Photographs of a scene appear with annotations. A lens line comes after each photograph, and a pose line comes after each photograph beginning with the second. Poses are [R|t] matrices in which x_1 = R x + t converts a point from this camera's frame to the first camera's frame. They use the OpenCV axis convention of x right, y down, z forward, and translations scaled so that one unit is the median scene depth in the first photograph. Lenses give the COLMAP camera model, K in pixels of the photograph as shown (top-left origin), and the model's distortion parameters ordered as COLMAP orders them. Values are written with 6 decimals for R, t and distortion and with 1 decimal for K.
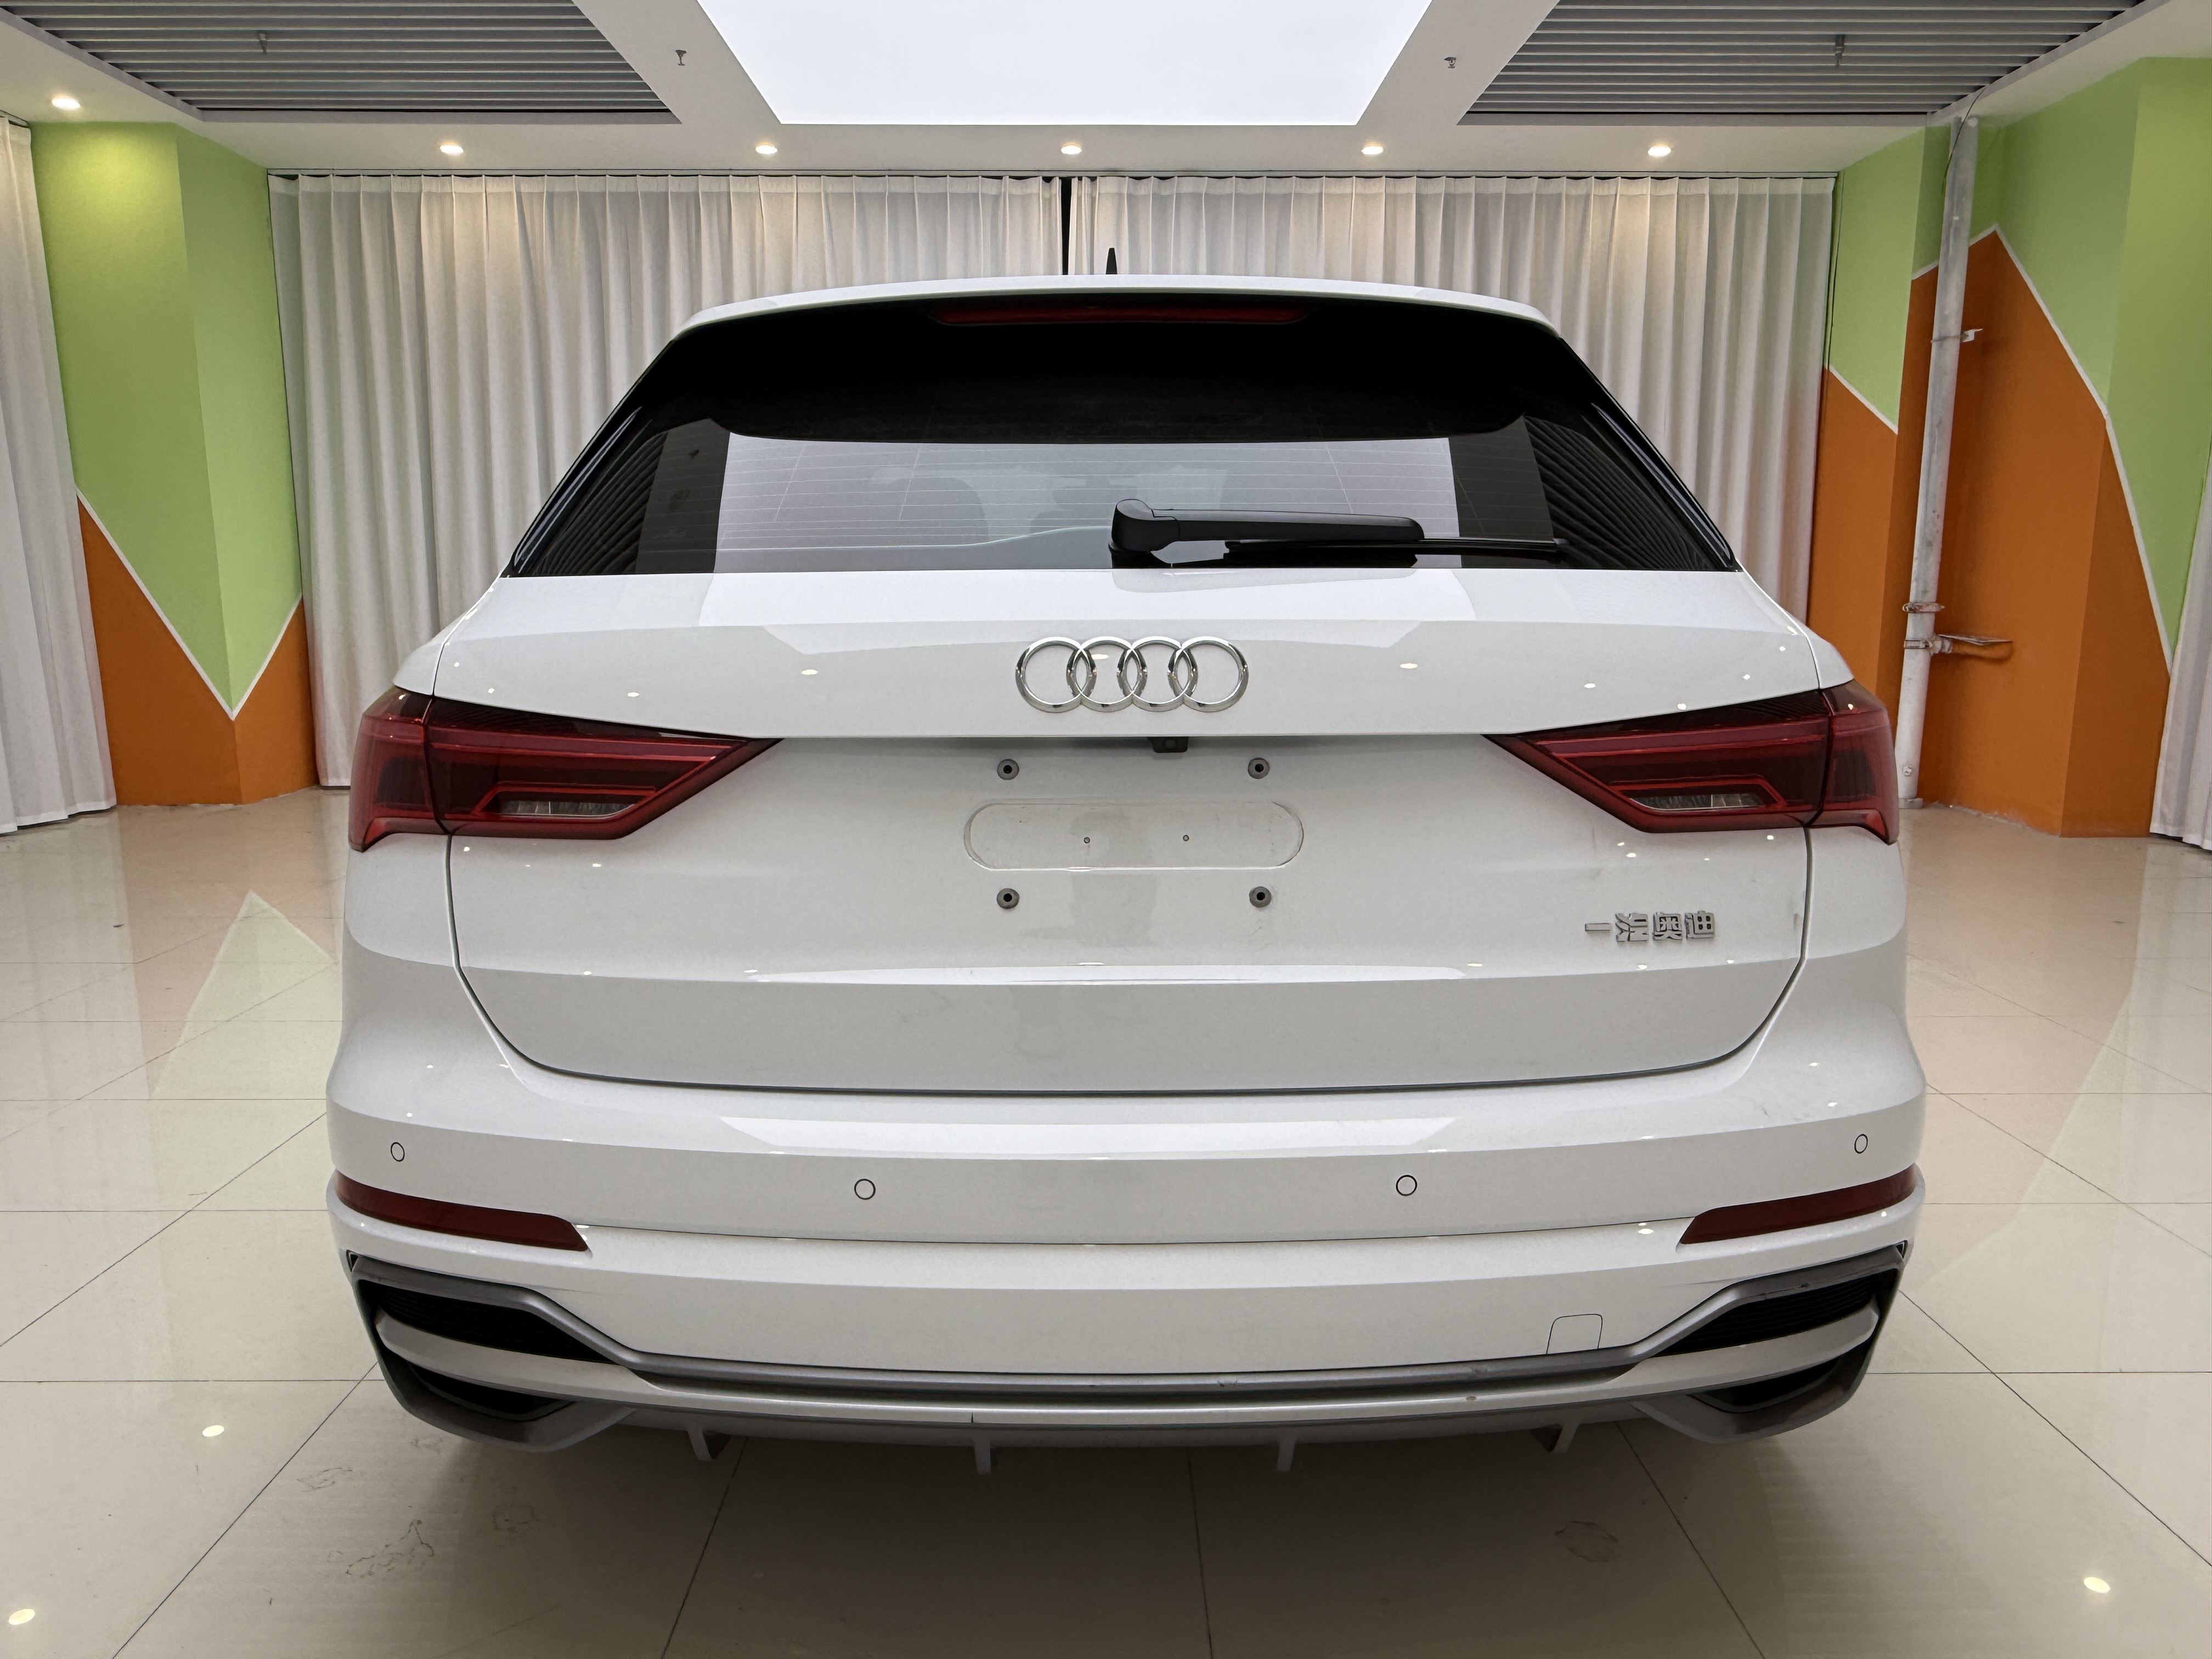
lens RADIAL K [[1508.8, 0, 1106.0], [0, 1508.8, 829.5], [0, 0, 1]] dist [-0.000531, 0.002357]
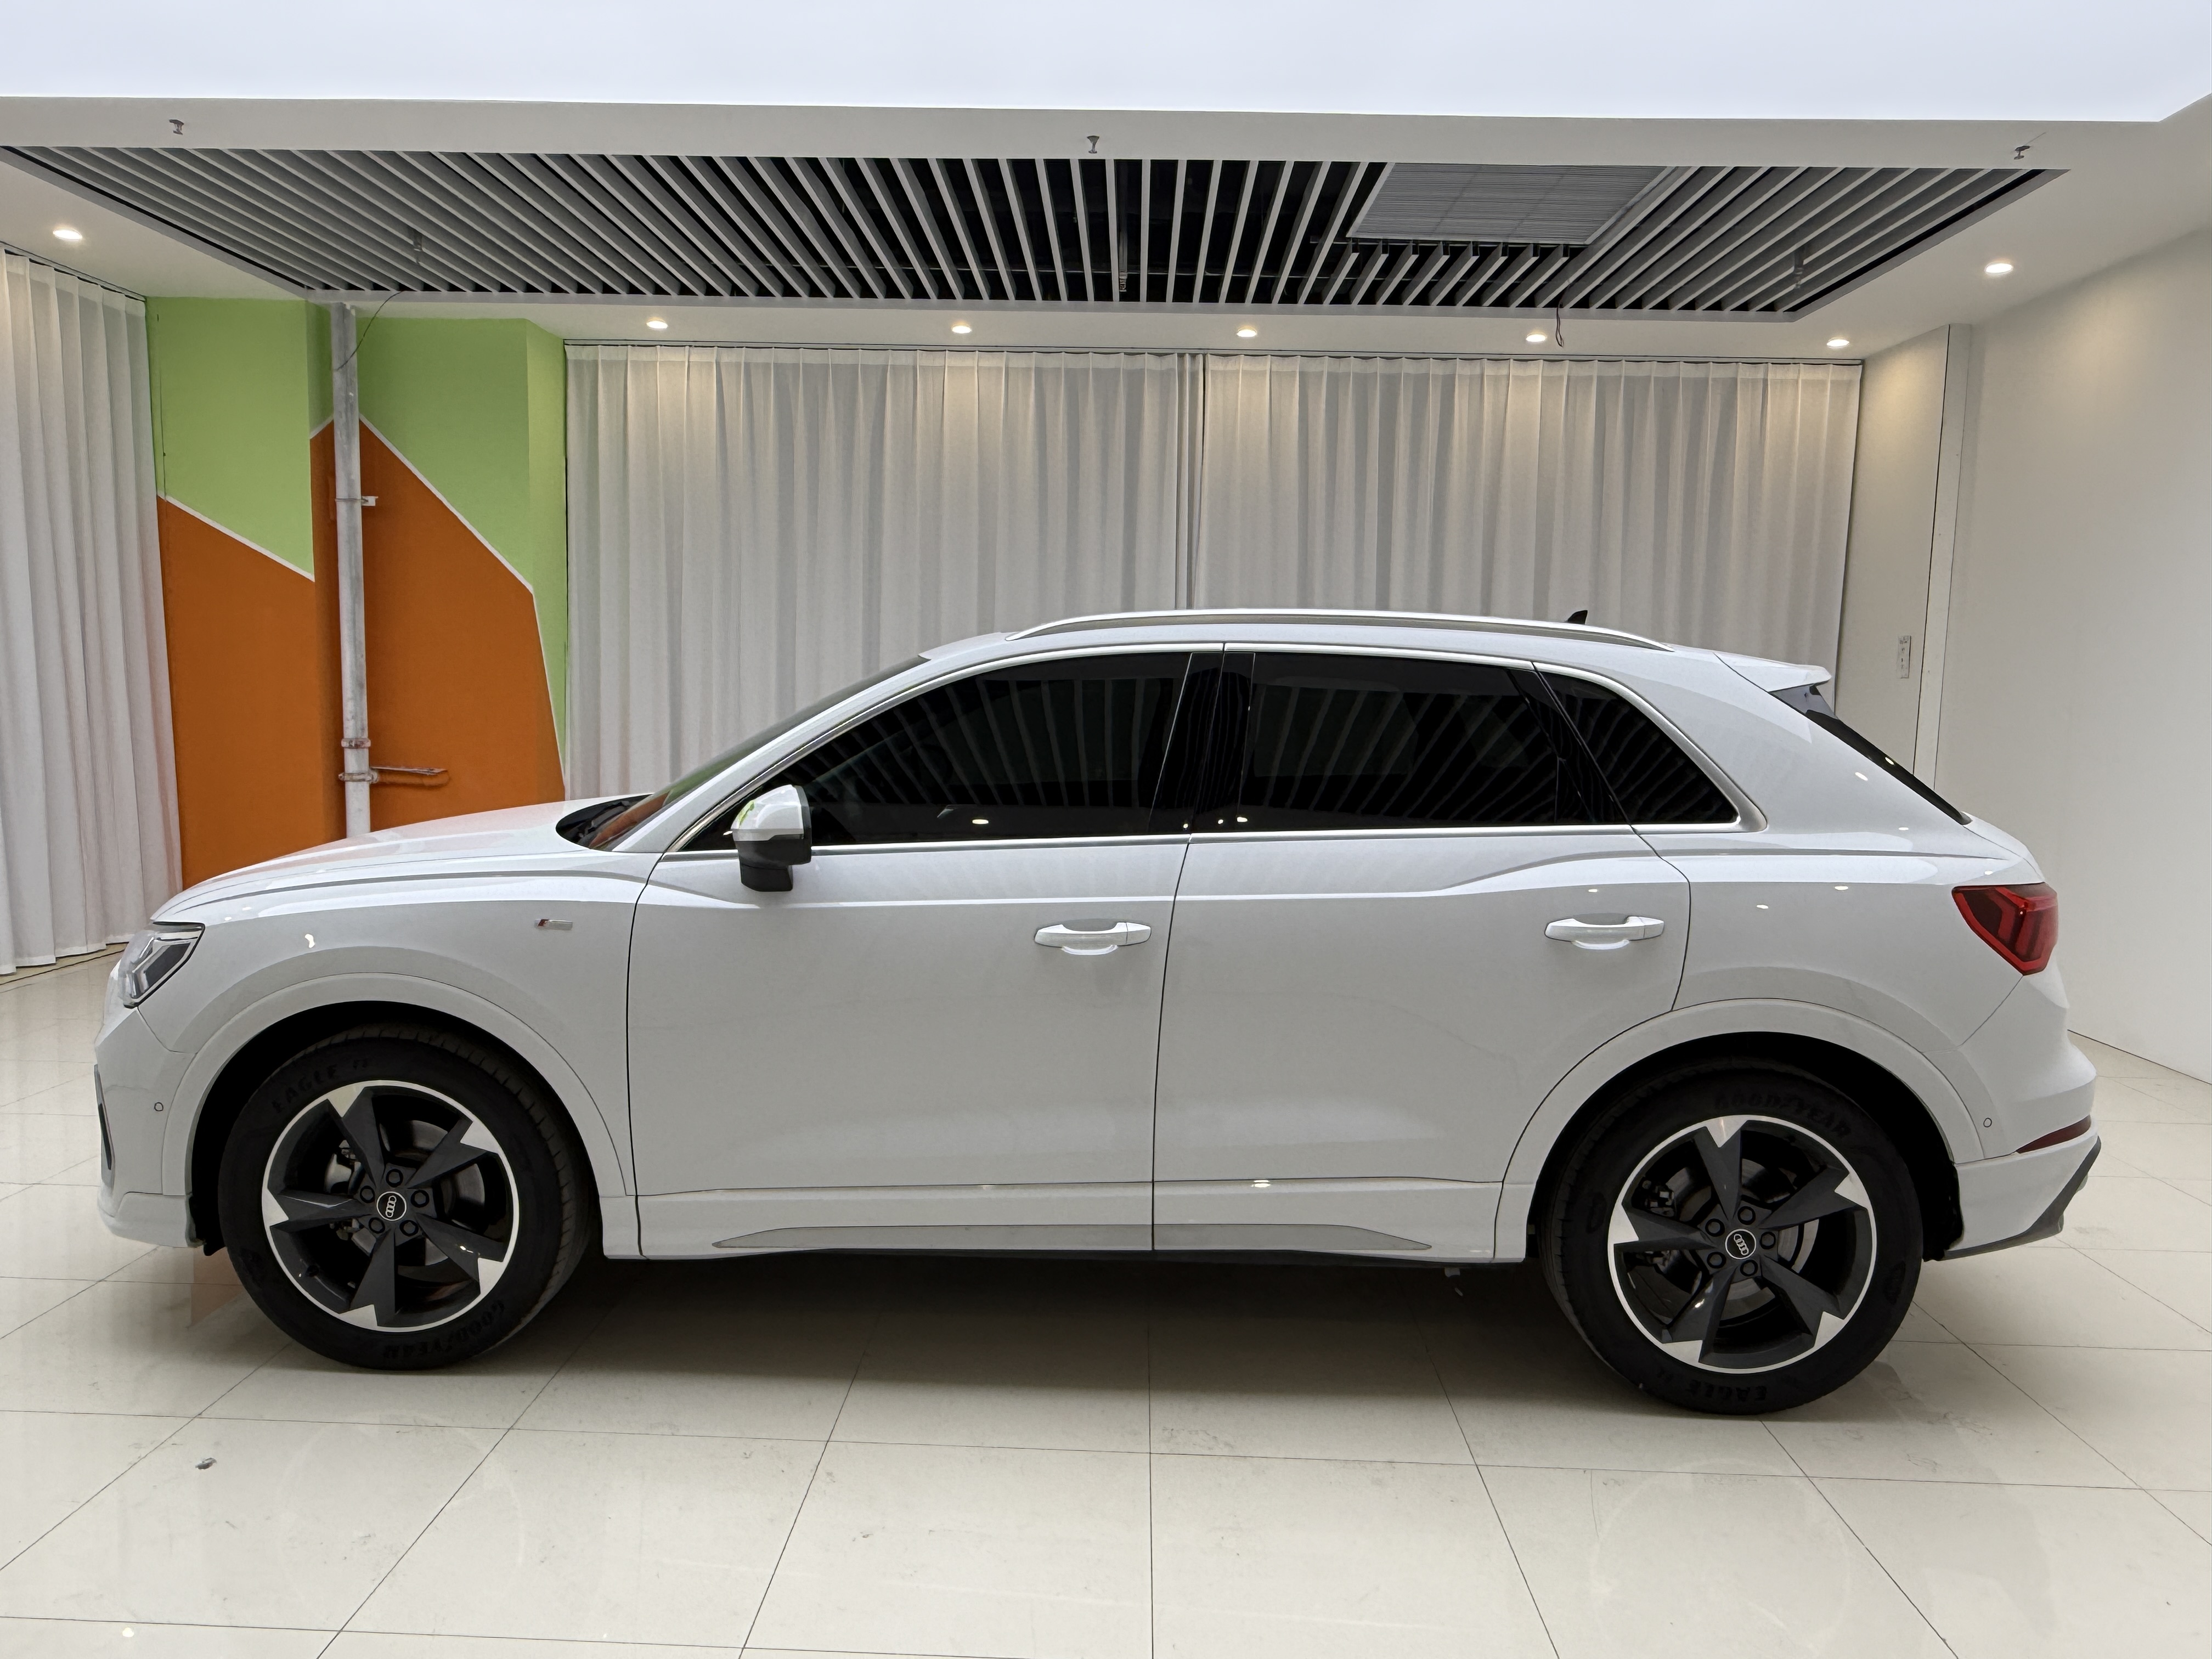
lens RADIAL K [[1462.7, 0, 1106.0], [0, 1462.7, 829.5], [0, 0, 1]] dist [0.003803, 0.003126]
pose [[0.038082, -0.107700, 0.993454, -0.489882], [0.152937, 0.983090, 0.100714, -0.110557], [-0.987502, 0.148101, 0.053909, 0.424652]]
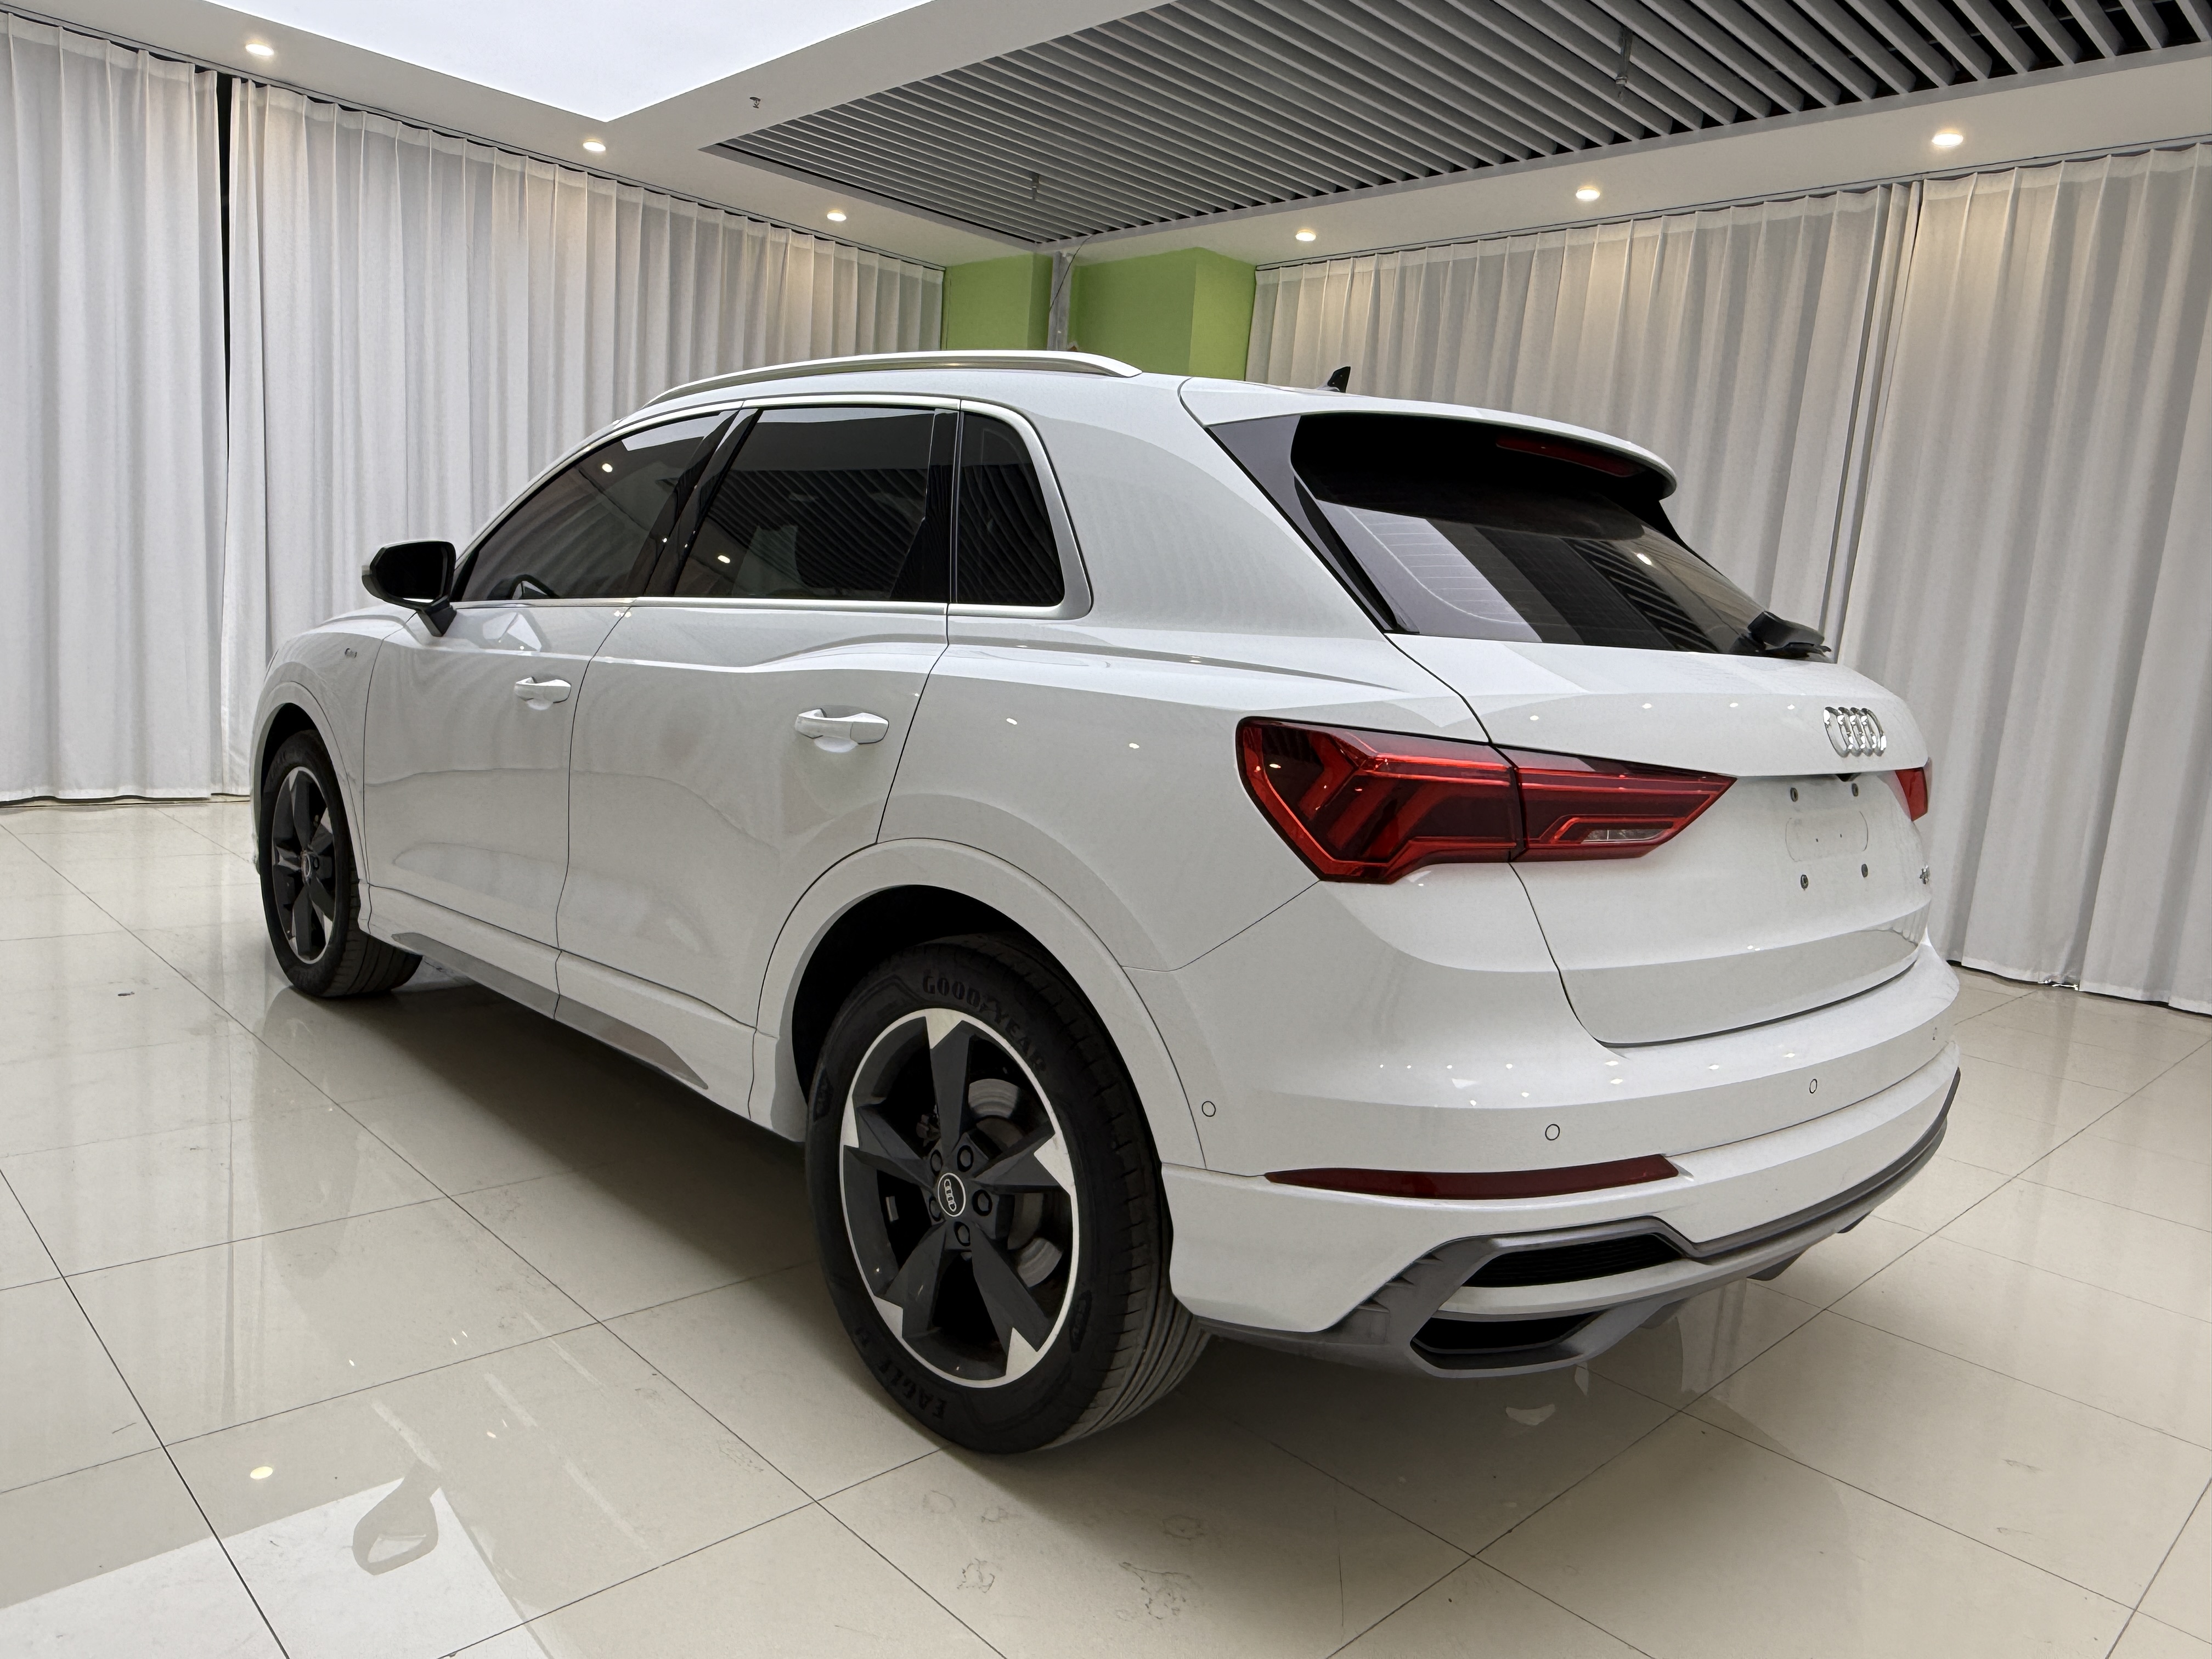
lens RADIAL K [[1508.8, 0, 1106.0], [0, 1508.8, 829.5], [0, 0, 1]] dist [-0.000531, 0.002357]
pose [[0.718769, -0.041294, 0.694021, -0.283808], [0.041047, 0.999014, 0.016931, -0.010520], [-0.694036, 0.016318, 0.719755, 0.072612]]
